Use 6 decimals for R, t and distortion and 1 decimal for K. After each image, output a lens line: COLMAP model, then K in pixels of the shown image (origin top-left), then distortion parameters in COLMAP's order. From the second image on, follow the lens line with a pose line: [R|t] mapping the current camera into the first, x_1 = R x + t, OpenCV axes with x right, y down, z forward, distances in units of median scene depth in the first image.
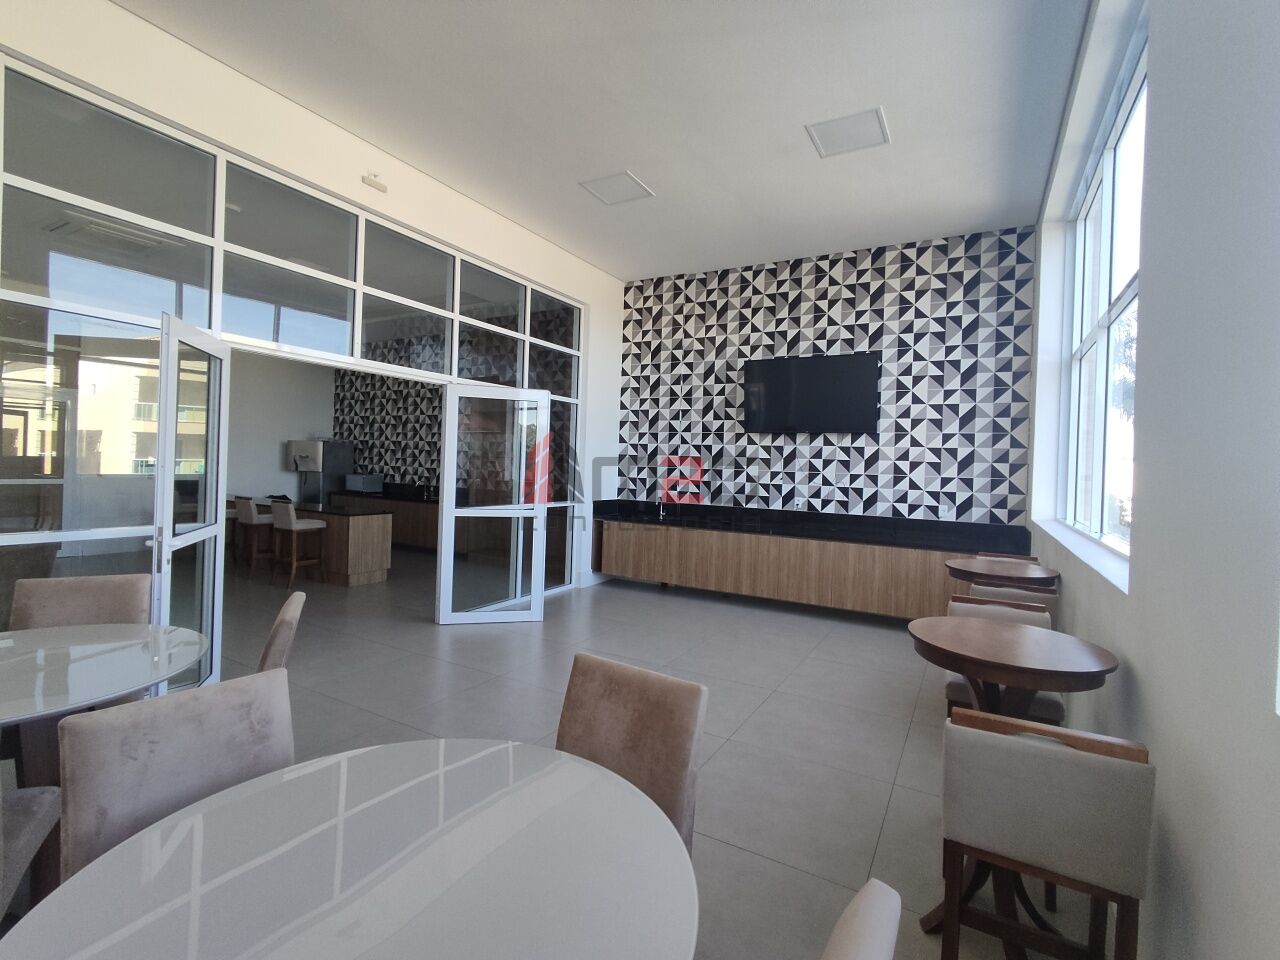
lens RADIAL K [[589.3, 0, 652.3], [0, 589.3, 476.3], [0, 0, 1]] dist [0.000530, 0.000013]
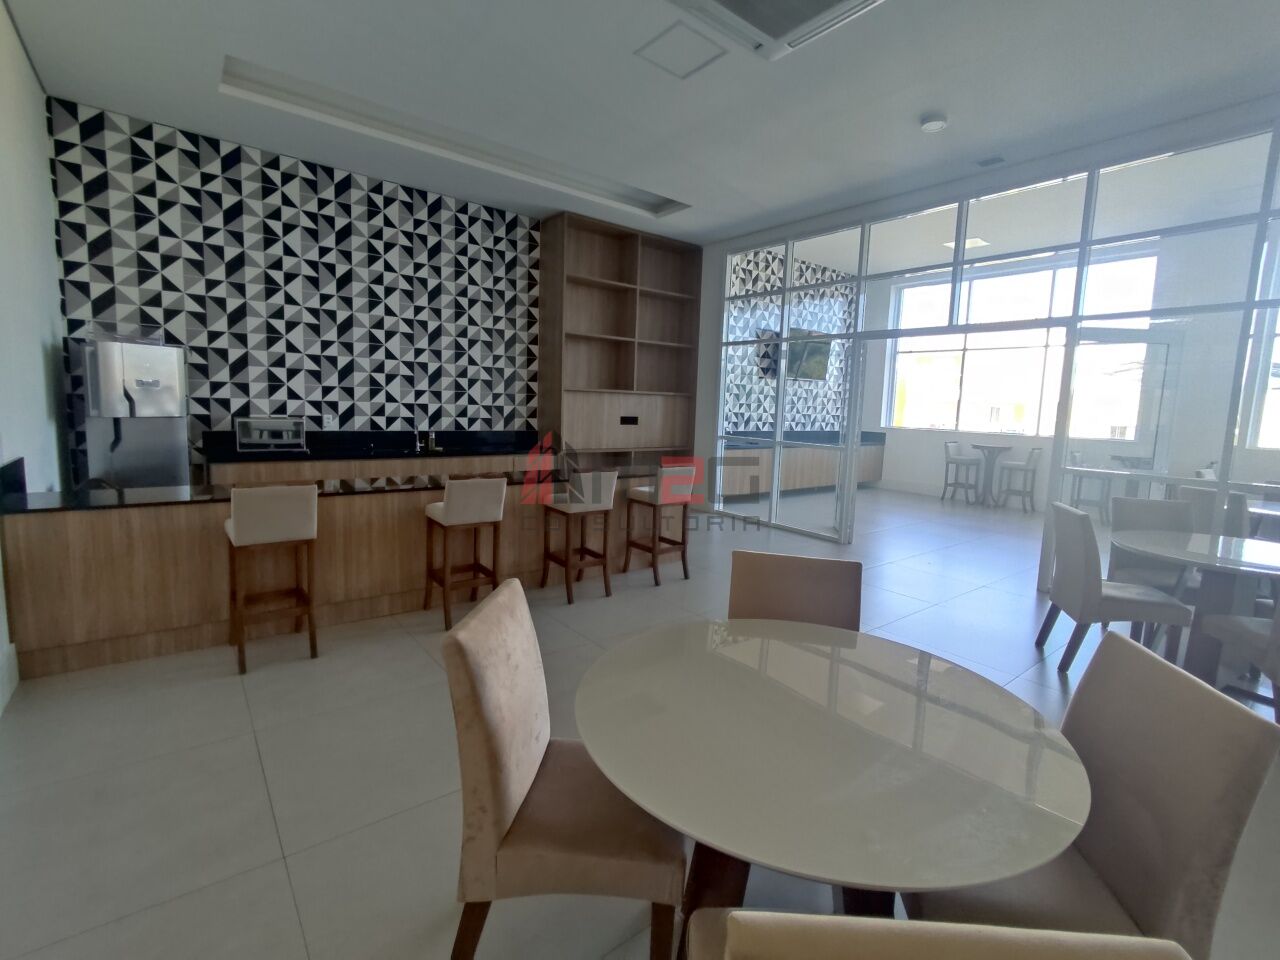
lens RADIAL K [[589.3, 0, 651.9], [0, 589.3, 476.7], [0, 0, 1]] dist [0.000530, 0.000013]
pose [[0.380717, -0.139291, 0.914141, -0.434729], [-0.012842, 0.987698, 0.155847, -0.019180], [-0.924603, -0.071073, 0.374244, 0.250887]]
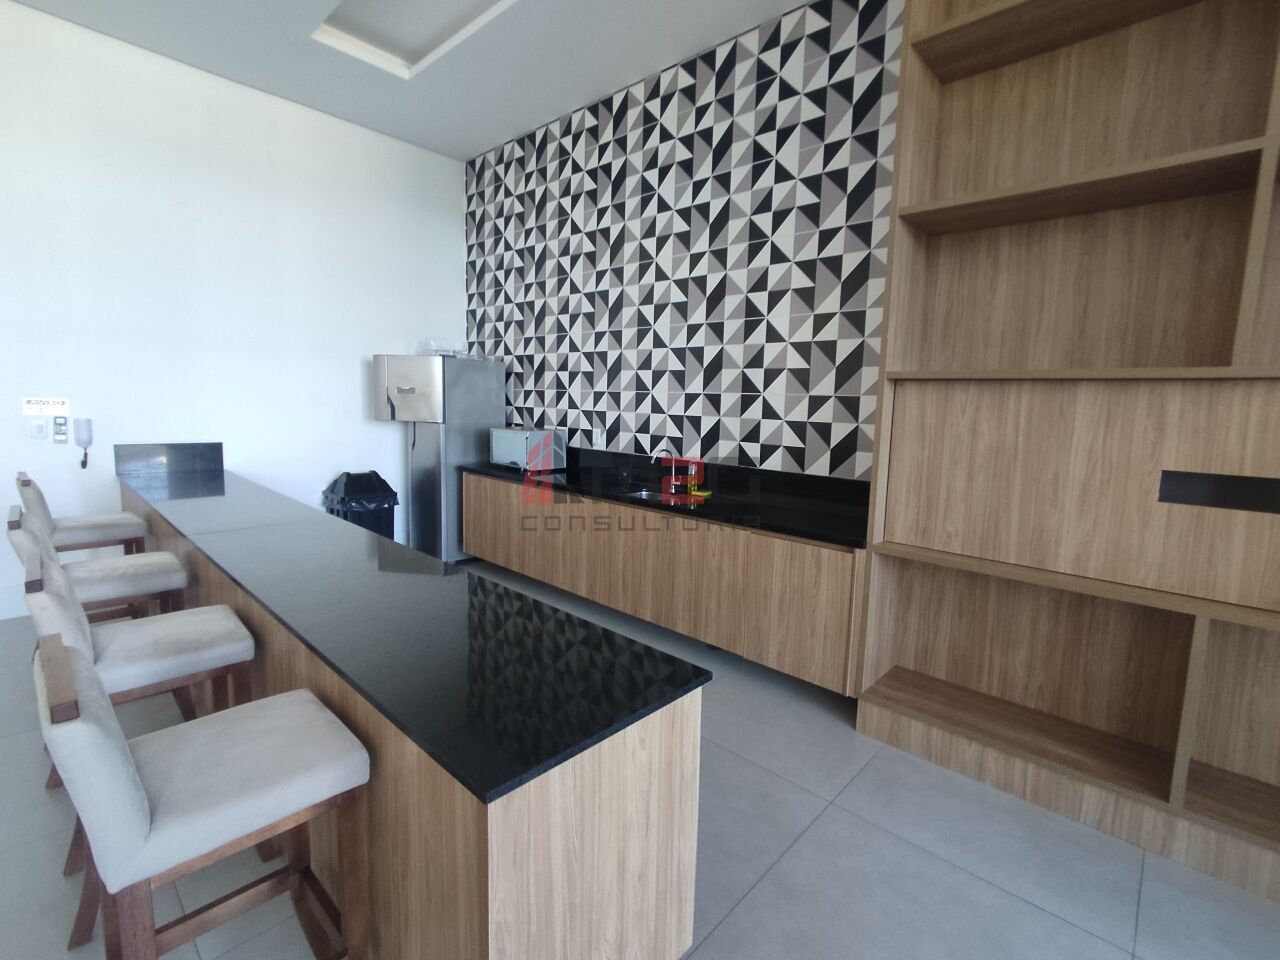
lens RADIAL K [[589.3, 0, 640.6], [0, 589.3, 476.9], [0, 0, 1]] dist [0.000530, 0.000013]
pose [[0.970282, 0.029701, -0.240147, 0.248995], [-0.006341, 0.995218, 0.097470, 0.013617], [0.241893, -0.093051, 0.965831, 0.361702]]
